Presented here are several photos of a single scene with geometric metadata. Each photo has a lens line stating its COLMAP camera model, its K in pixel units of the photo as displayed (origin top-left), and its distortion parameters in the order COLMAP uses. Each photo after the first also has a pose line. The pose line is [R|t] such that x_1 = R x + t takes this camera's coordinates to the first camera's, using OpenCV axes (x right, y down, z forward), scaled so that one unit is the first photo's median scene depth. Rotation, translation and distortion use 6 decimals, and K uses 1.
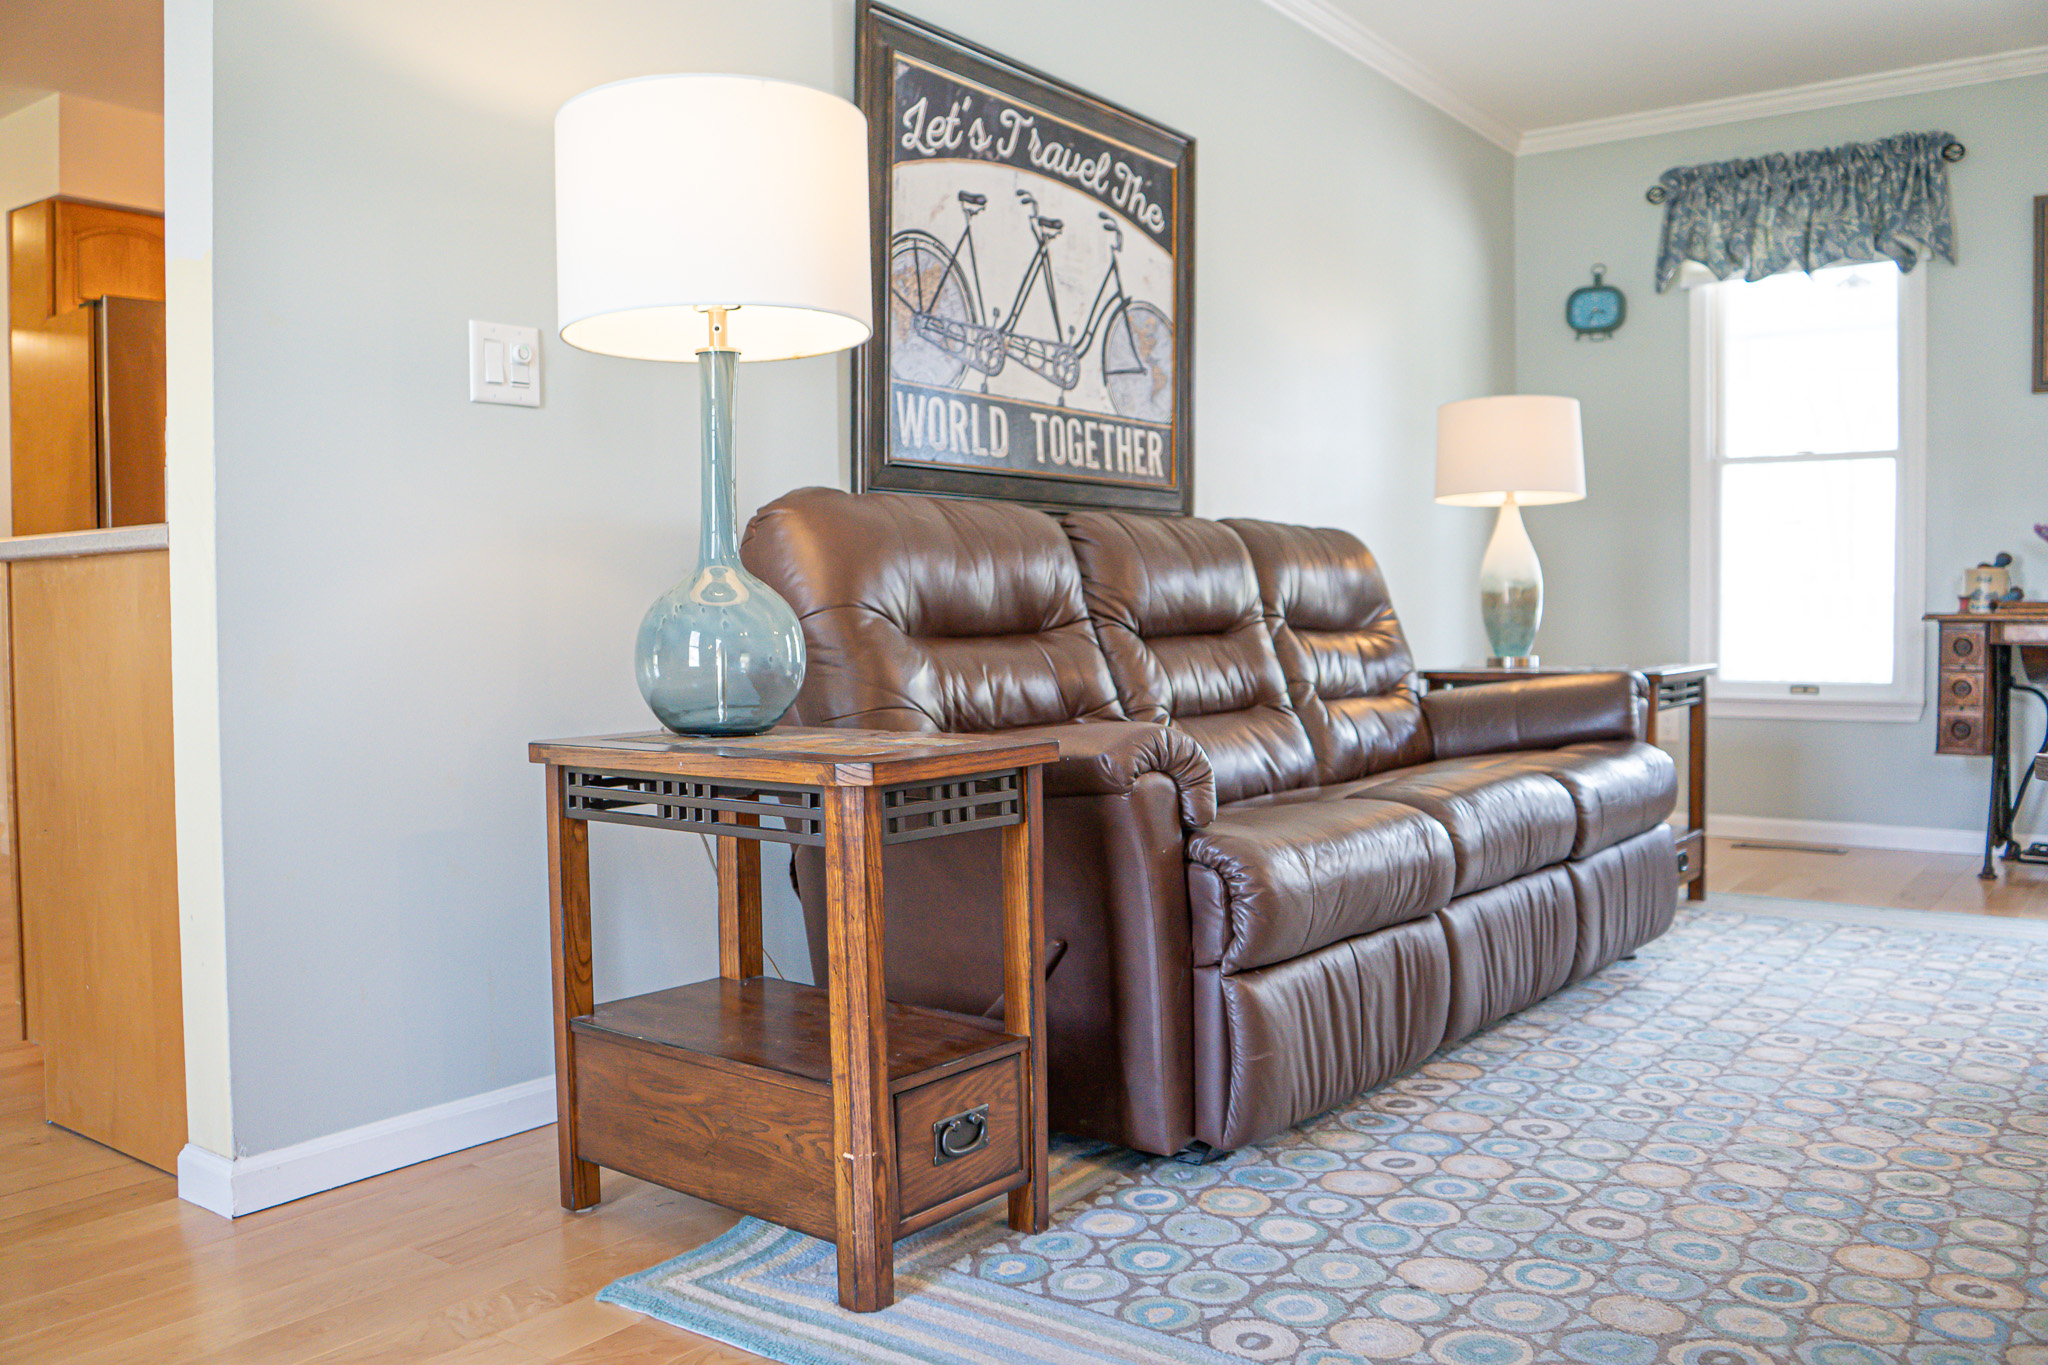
lens RADIAL K [[1667.2, 0, 1012.8], [0, 1667.2, 679.1], [0, 0, 1]] dist [-0.118284, 0.072017]
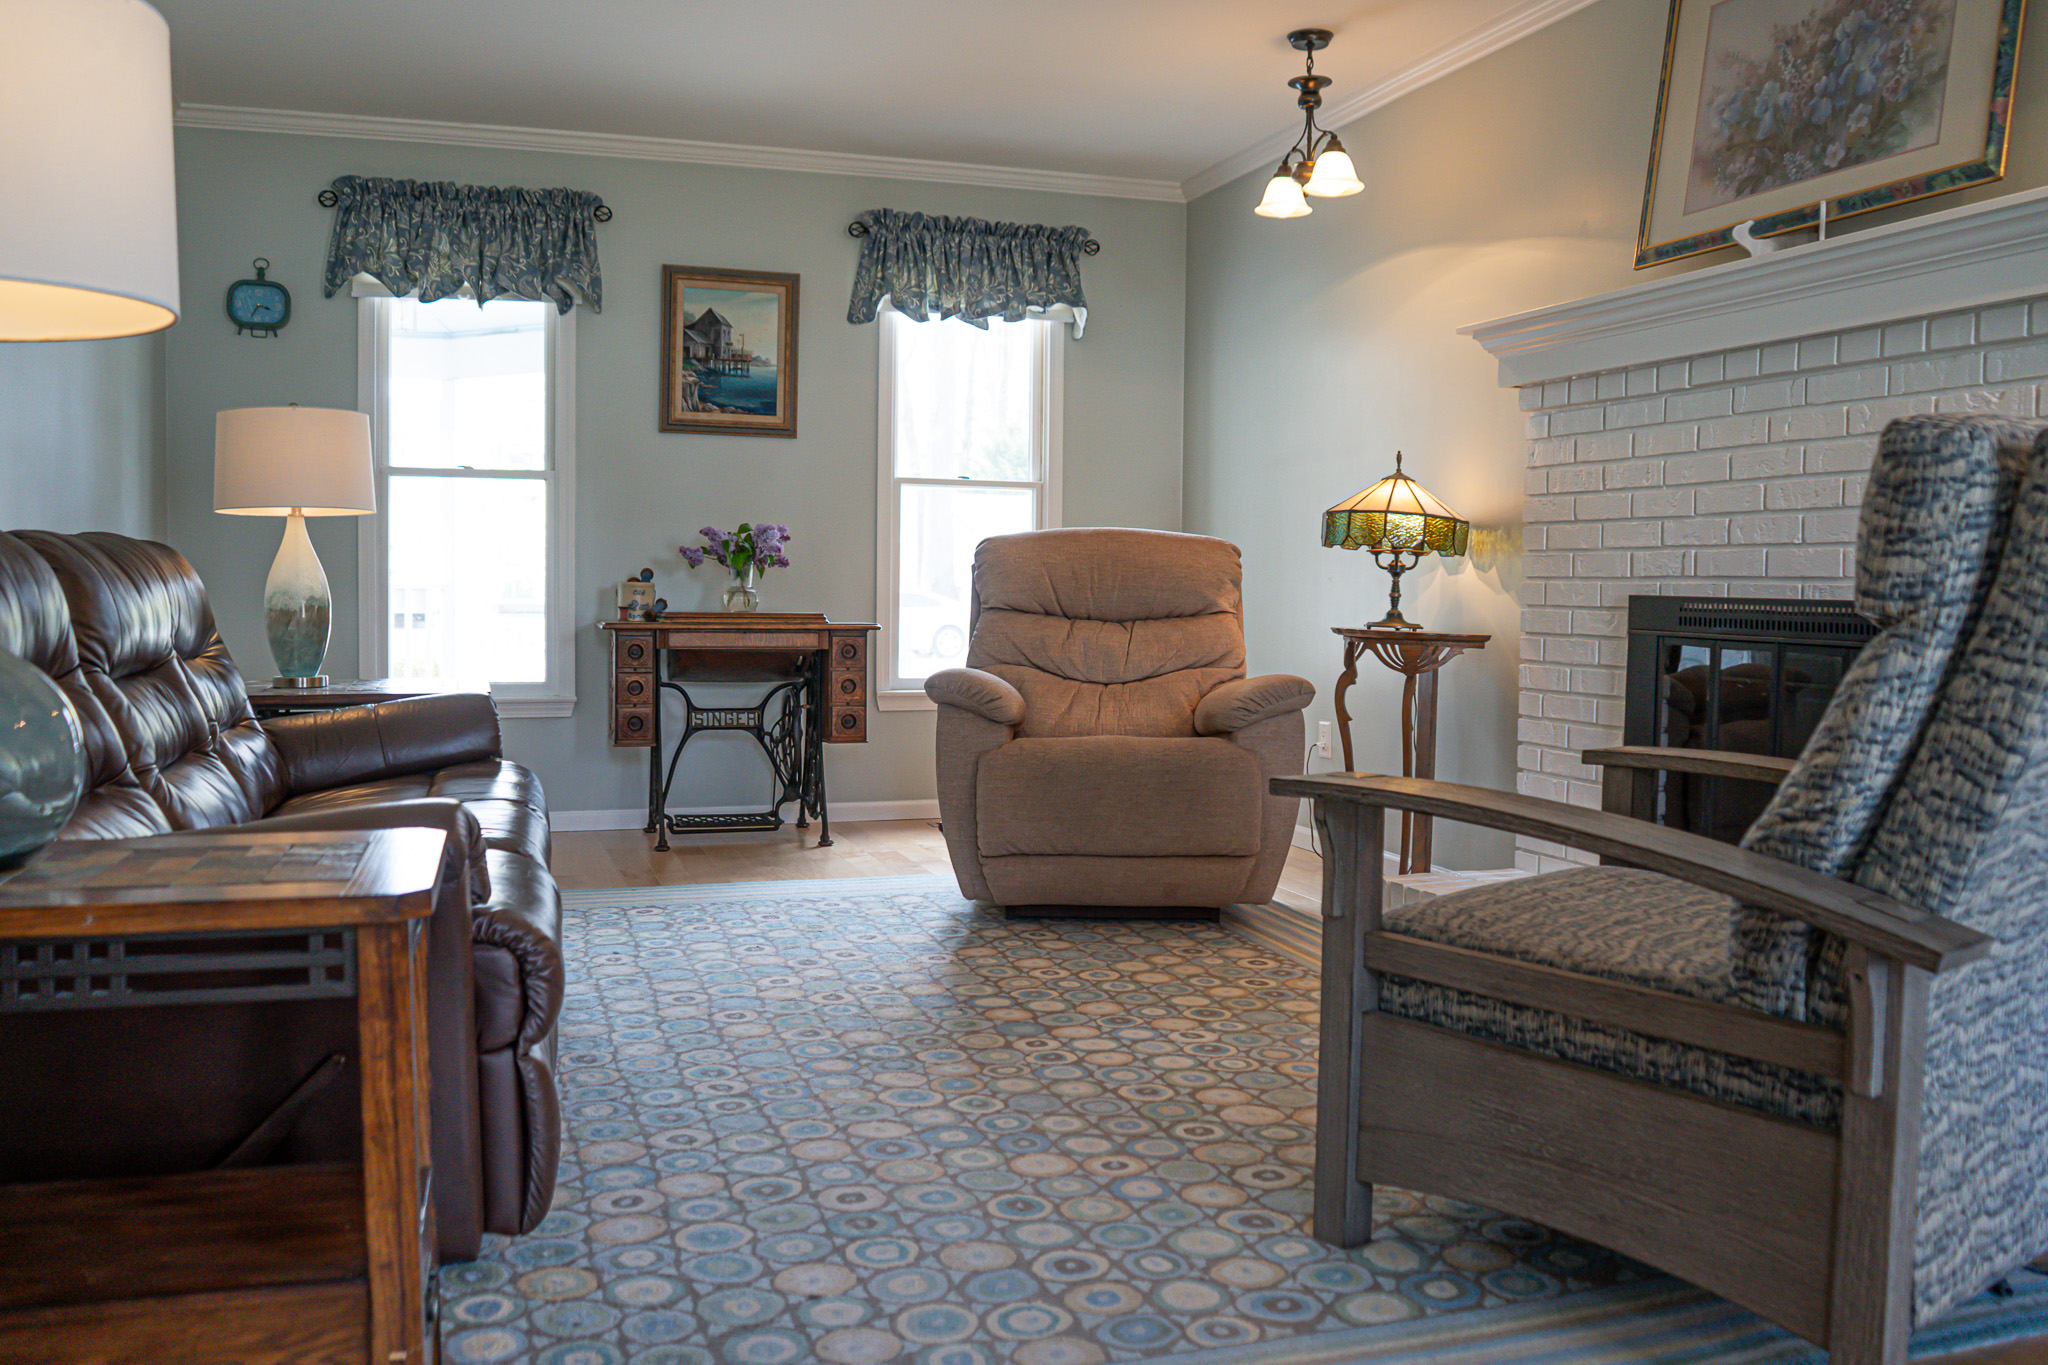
lens RADIAL K [[1667.2, 0, 1029.3], [0, 1667.2, 674.2], [0, 0, 1]] dist [-0.118284, 0.072017]
pose [[0.557673, -0.031400, 0.829467, -0.406991], [0.019395, 0.999504, 0.024797, -0.049032], [-0.829834, 0.002259, 0.558005, 0.190587]]
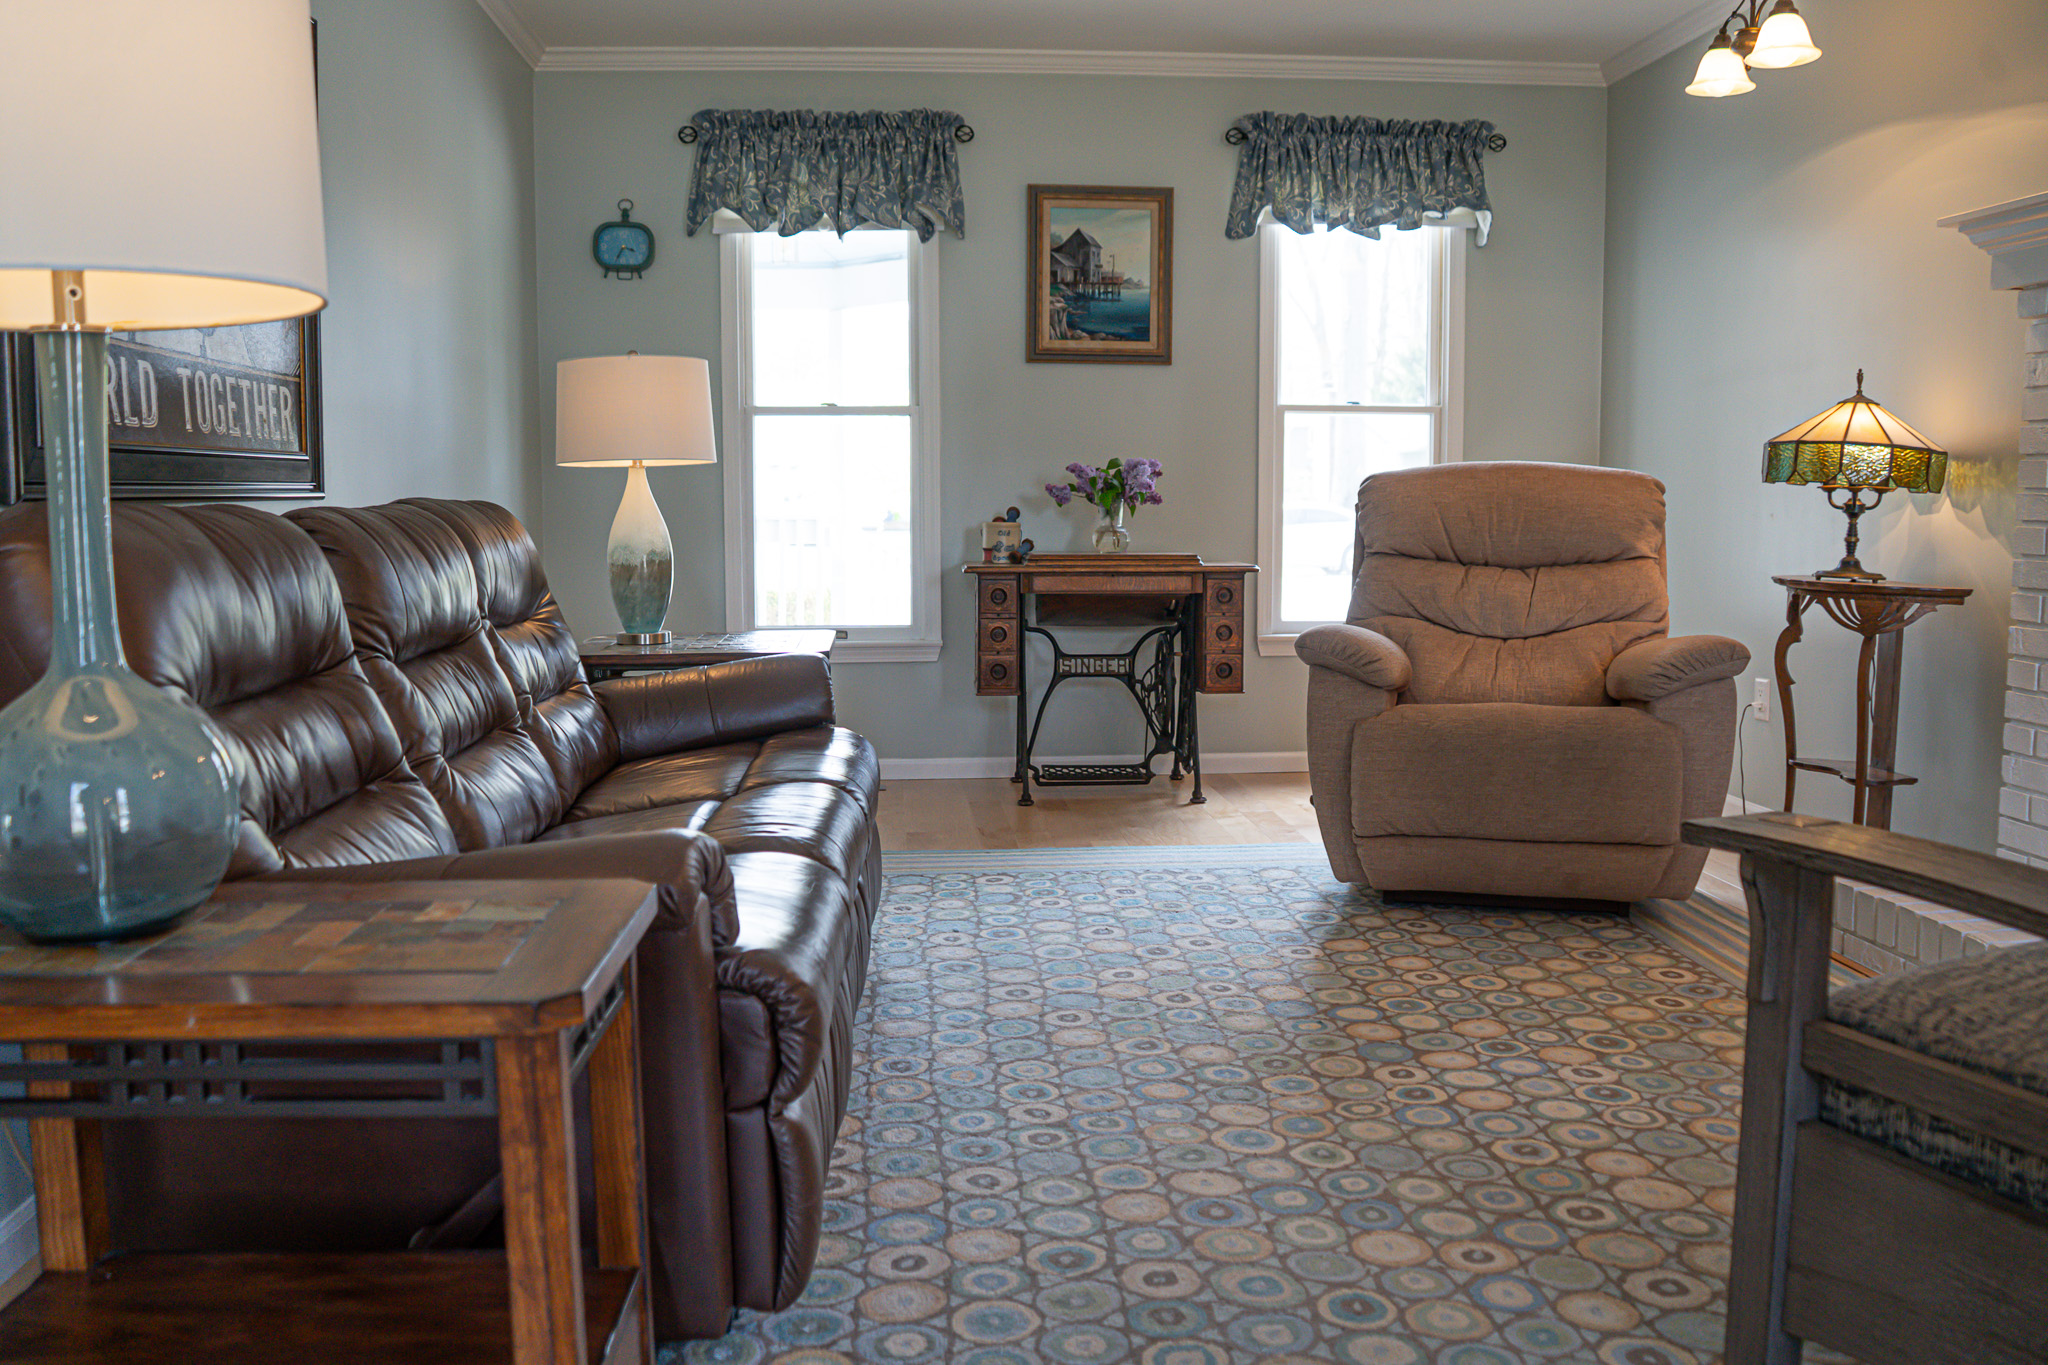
lens RADIAL K [[1667.2, 0, 1019.8], [0, 1667.2, 678.1], [0, 0, 1]] dist [-0.118284, 0.072017]
pose [[0.746936, -0.067770, 0.661433, -0.265232], [0.024815, 0.996940, 0.074124, -0.084787], [-0.664433, -0.038952, 0.746332, 0.251408]]
